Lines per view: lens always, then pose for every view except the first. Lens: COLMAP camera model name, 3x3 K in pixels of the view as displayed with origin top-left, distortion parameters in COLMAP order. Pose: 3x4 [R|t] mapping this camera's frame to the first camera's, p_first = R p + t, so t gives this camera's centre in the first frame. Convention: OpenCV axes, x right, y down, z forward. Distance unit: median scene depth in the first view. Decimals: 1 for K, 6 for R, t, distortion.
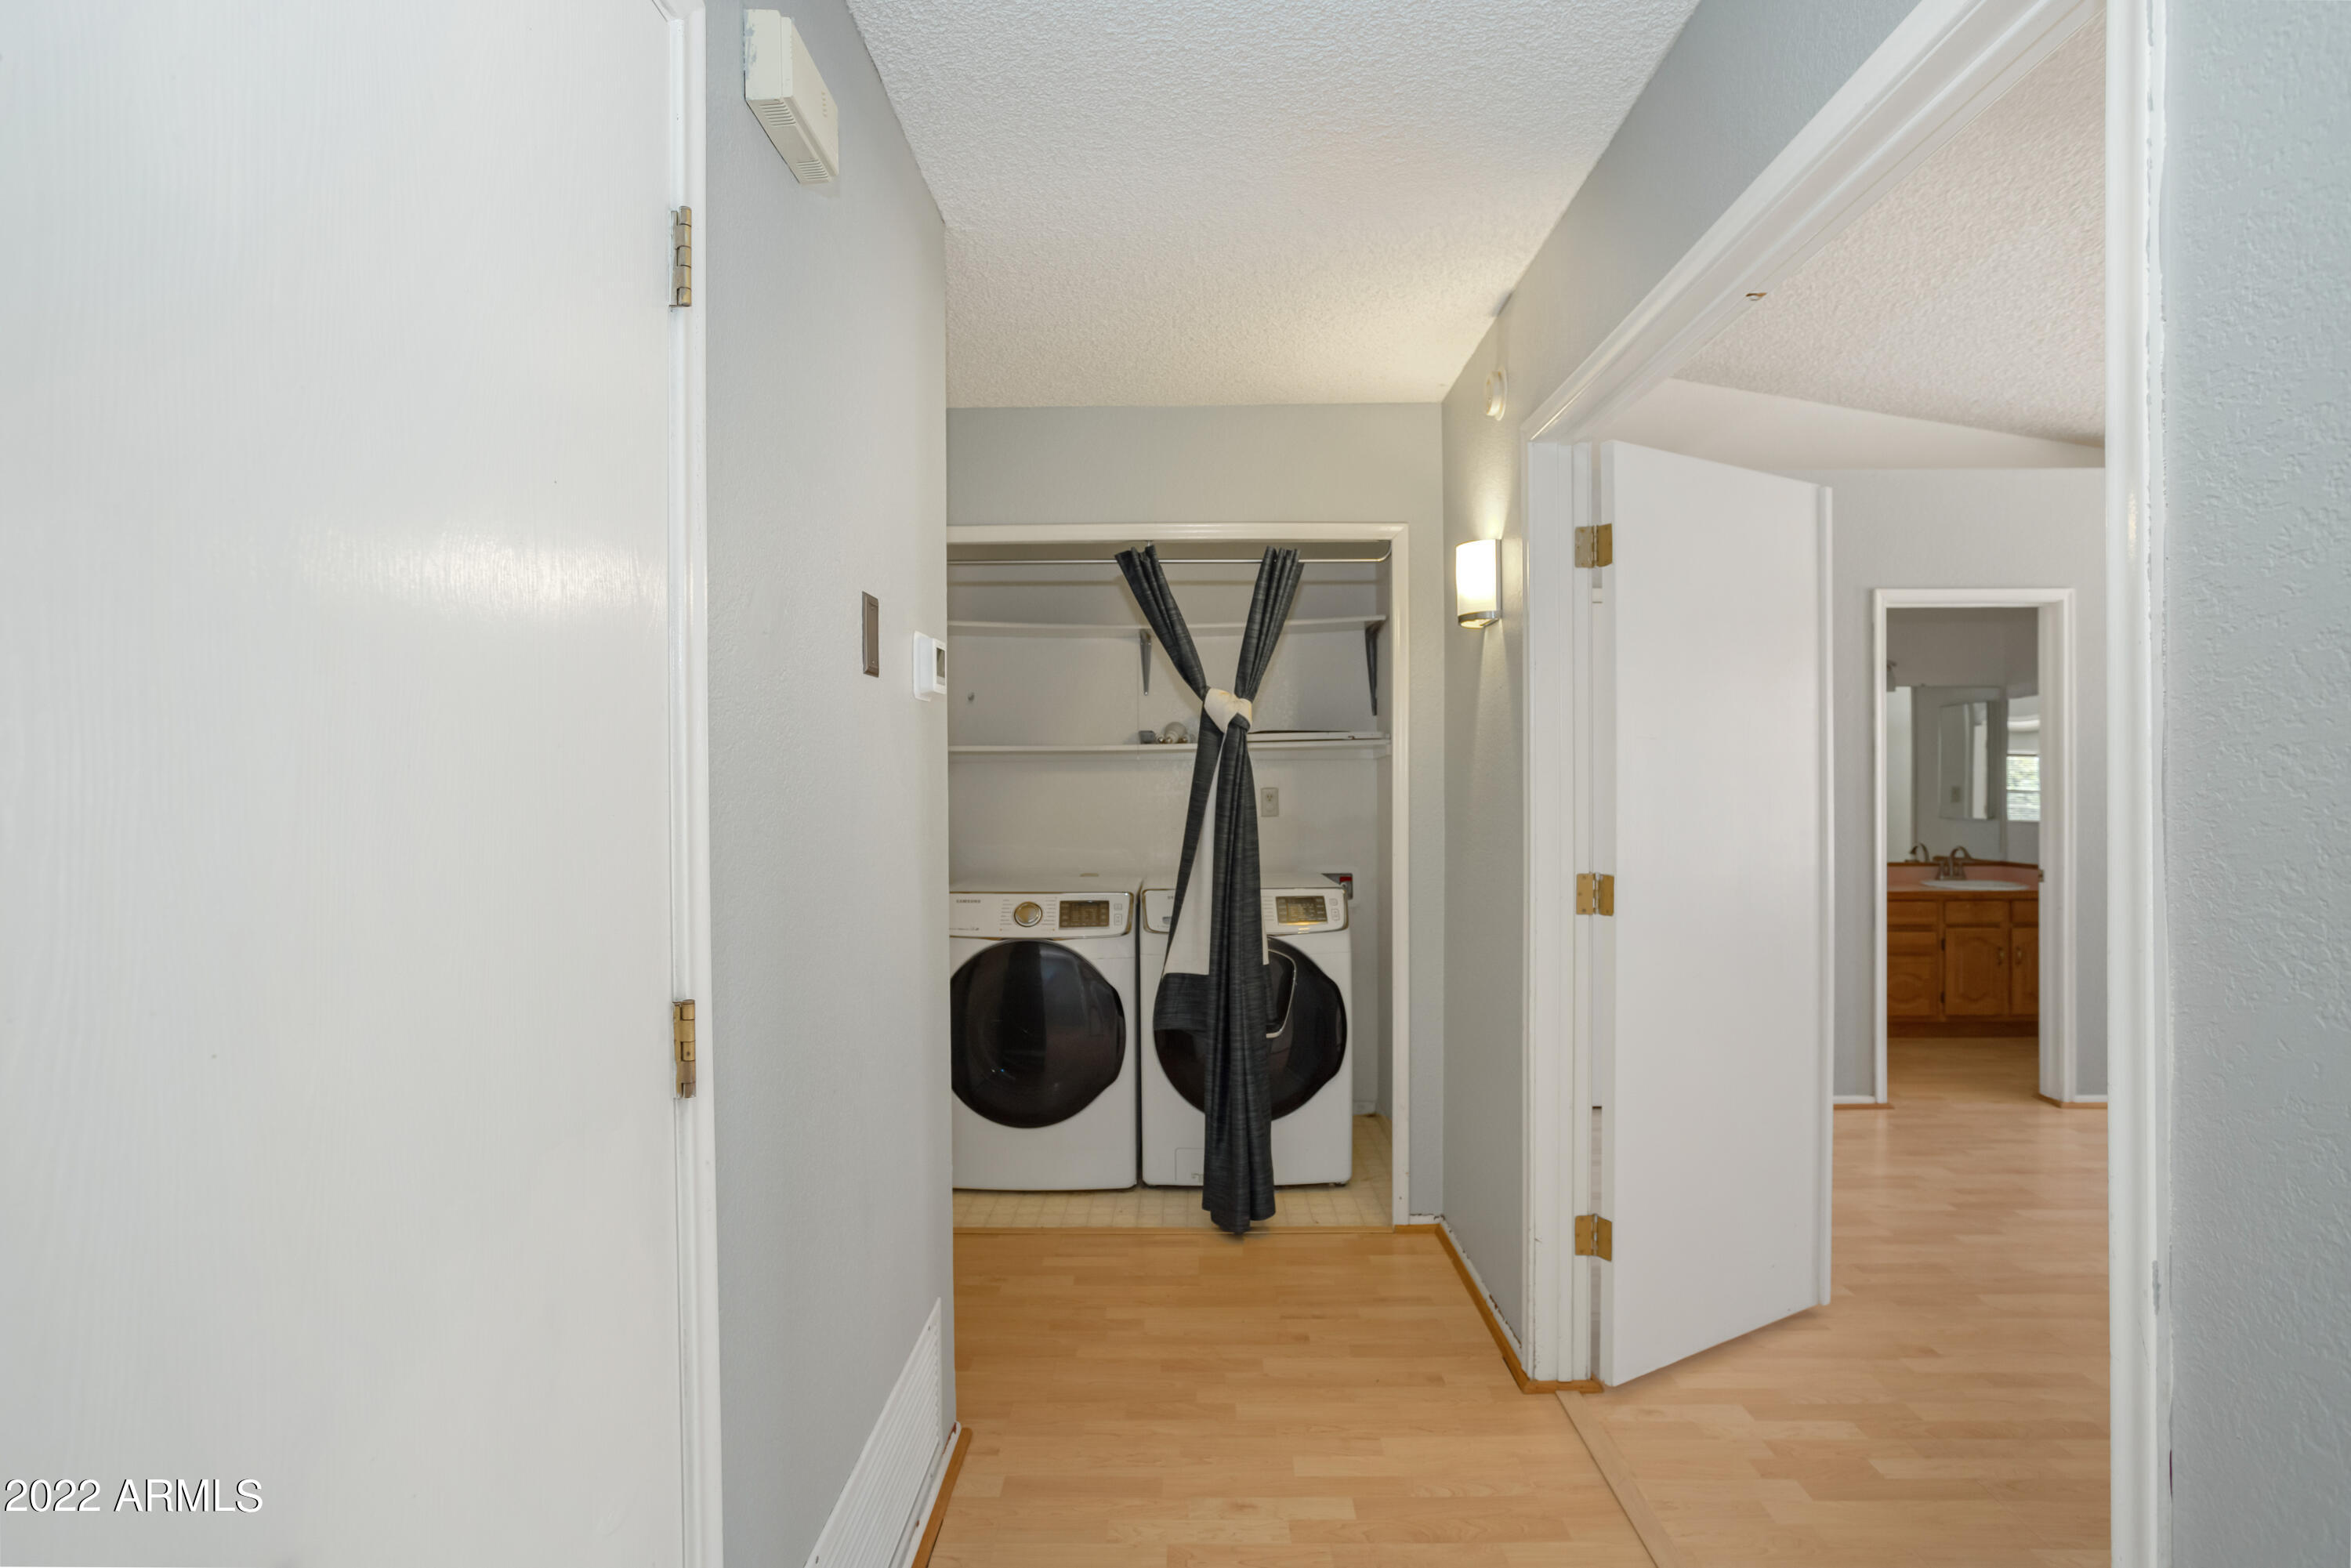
lens RADIAL K [[1134.0, 0, 1182.1], [0, 1134.0, 796.8], [0, 0, 1]] dist [-0.018200, 0.004027]
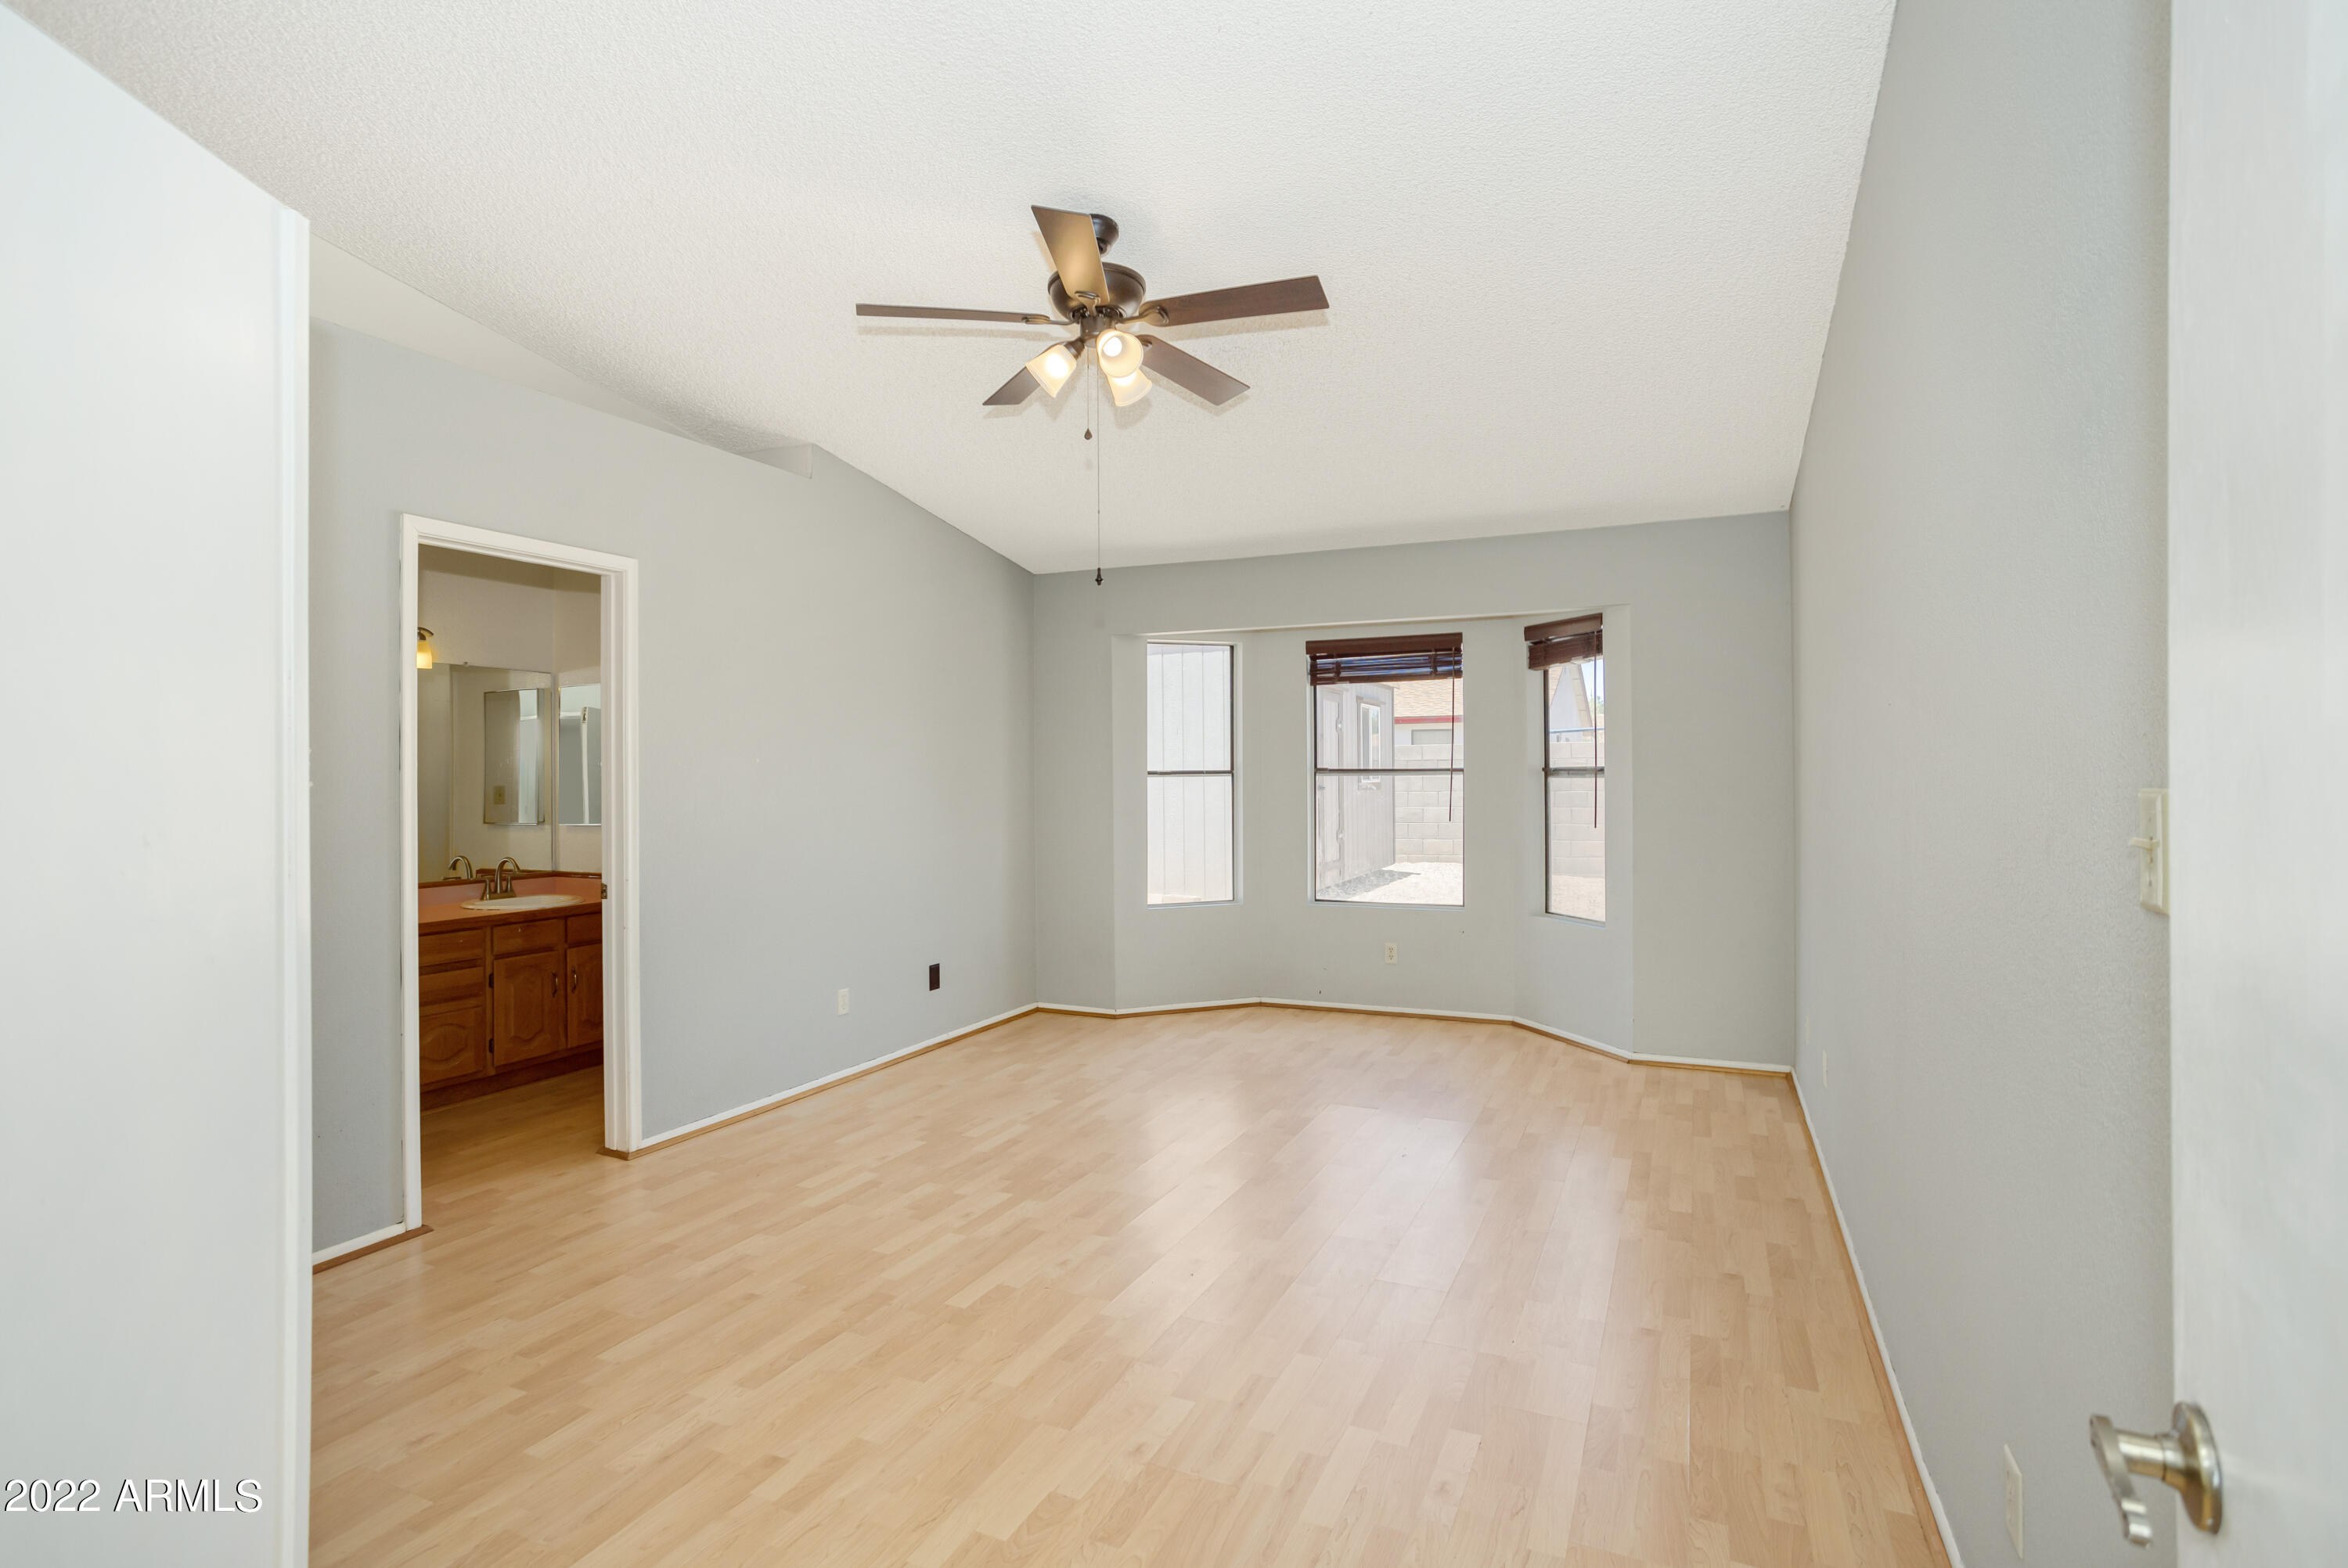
lens RADIAL K [[1132.5, 0, 1179.2], [0, 1132.5, 793.8], [0, 0, 1]] dist [-0.018200, 0.004027]
pose [[0.406751, -0.000056, 0.913539, 0.139357], [0.003234, 0.999994, -0.001378, -0.000218], [-0.913533, 0.003515, 0.406749, 0.219333]]
